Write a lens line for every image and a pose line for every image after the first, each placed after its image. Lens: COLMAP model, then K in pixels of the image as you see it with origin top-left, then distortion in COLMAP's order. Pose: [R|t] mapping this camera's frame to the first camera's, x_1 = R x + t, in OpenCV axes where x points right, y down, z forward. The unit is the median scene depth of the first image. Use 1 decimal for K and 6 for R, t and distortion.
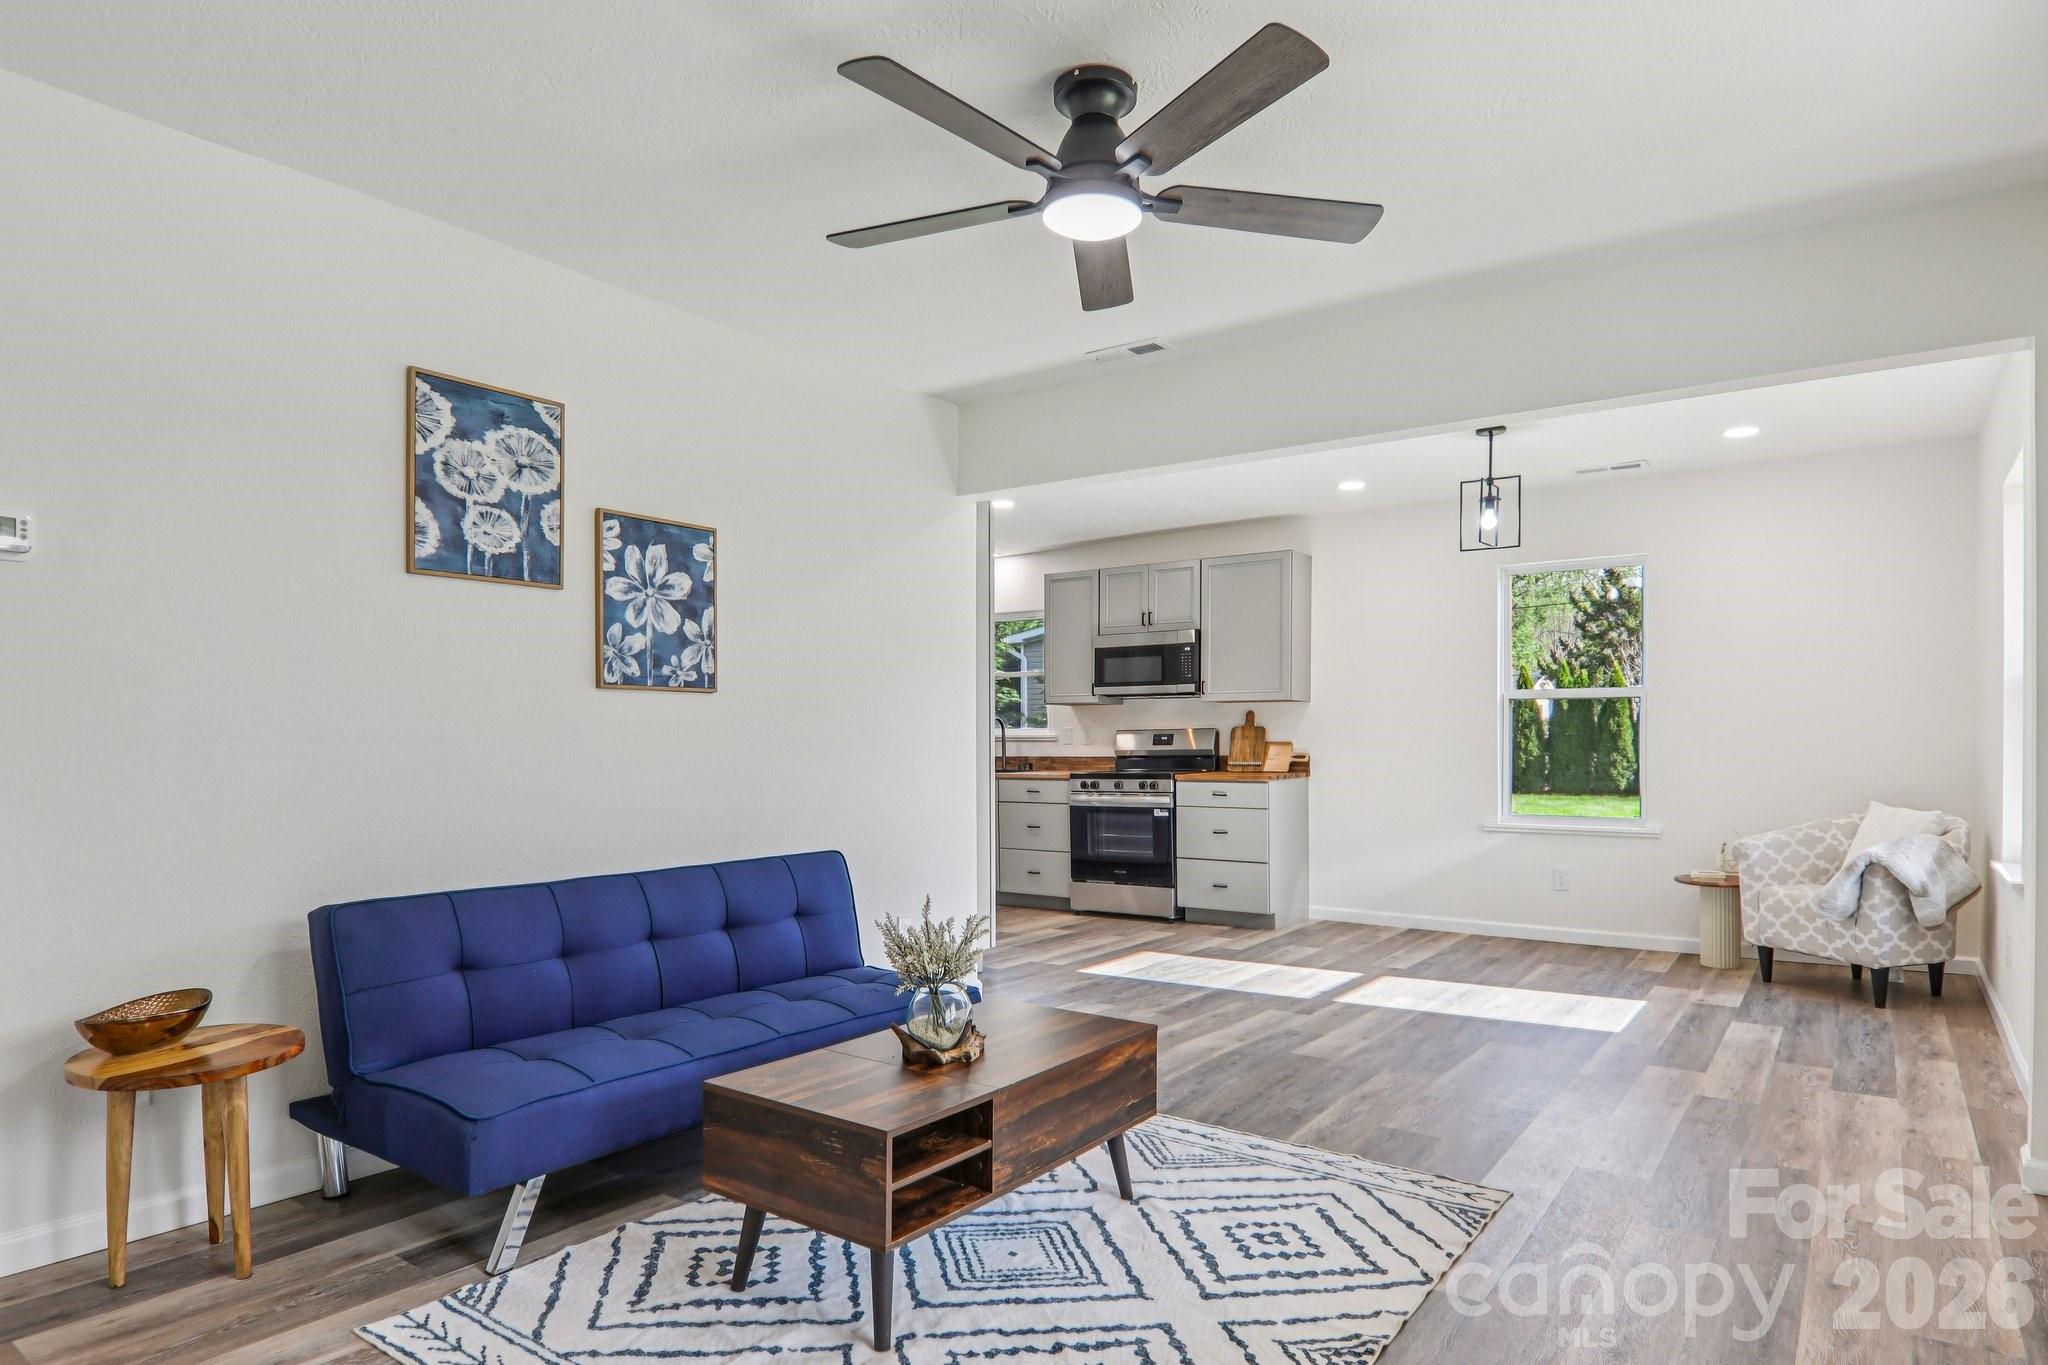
lens RADIAL K [[1157.1, 0, 1035.4], [0, 1157.1, 738.0], [0, 0, 1]] dist [0.005542, -0.019557]
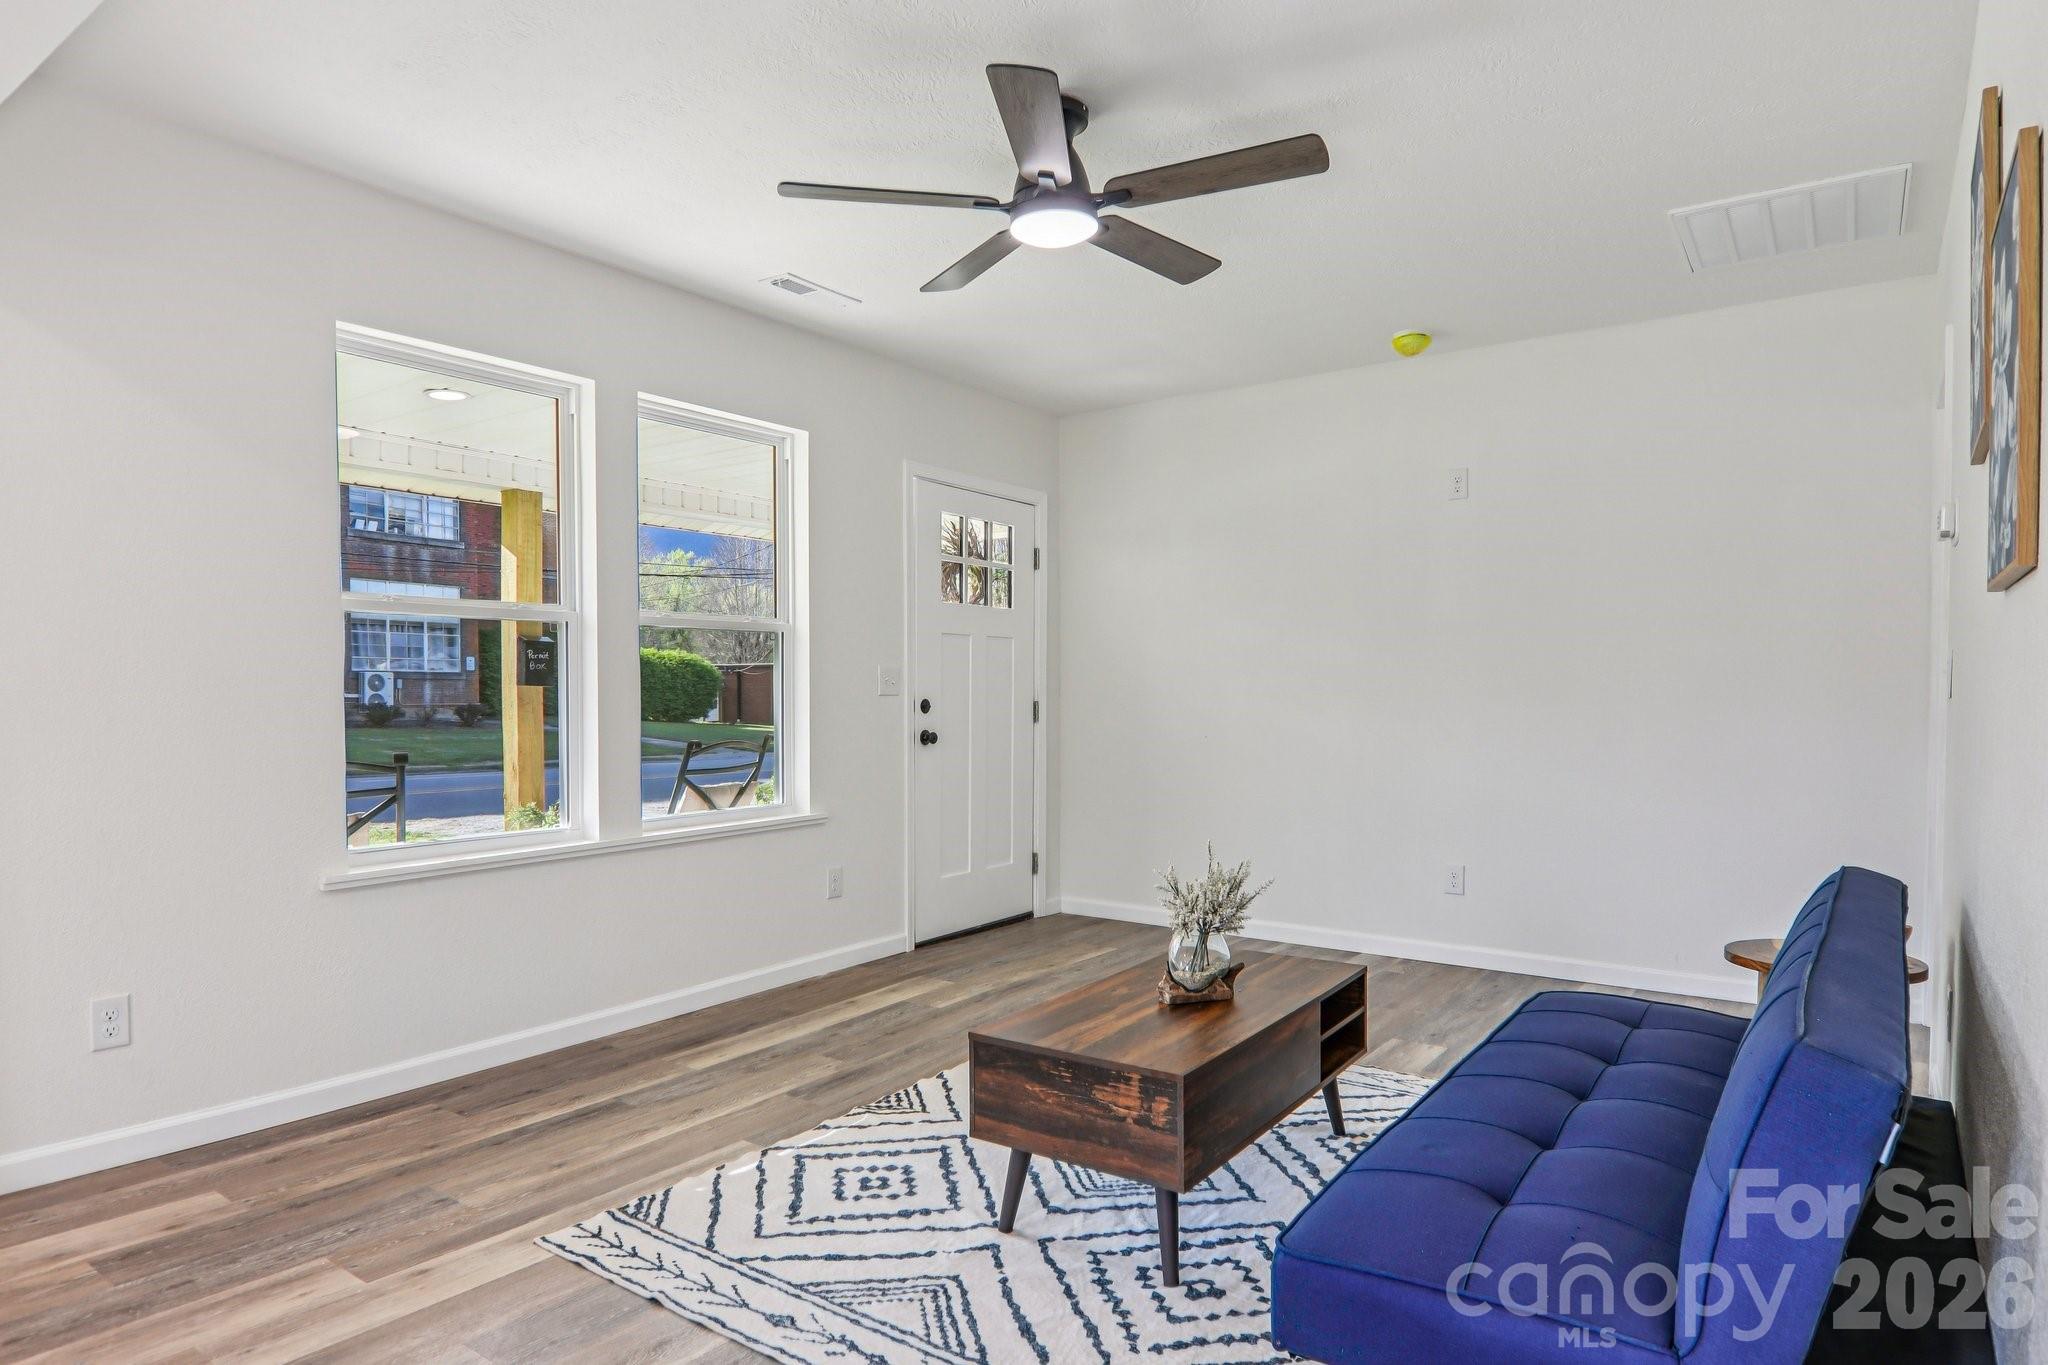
lens RADIAL K [[1157.1, 0, 1065.3], [0, 1157.1, 717.6], [0, 0, 1]] dist [0.005542, -0.019557]
pose [[-0.999637, -0.002796, -0.026813, 0.045234], [-0.003338, 0.999791, 0.020188, 0.002735], [0.026751, 0.020270, -0.999437, 1.414364]]
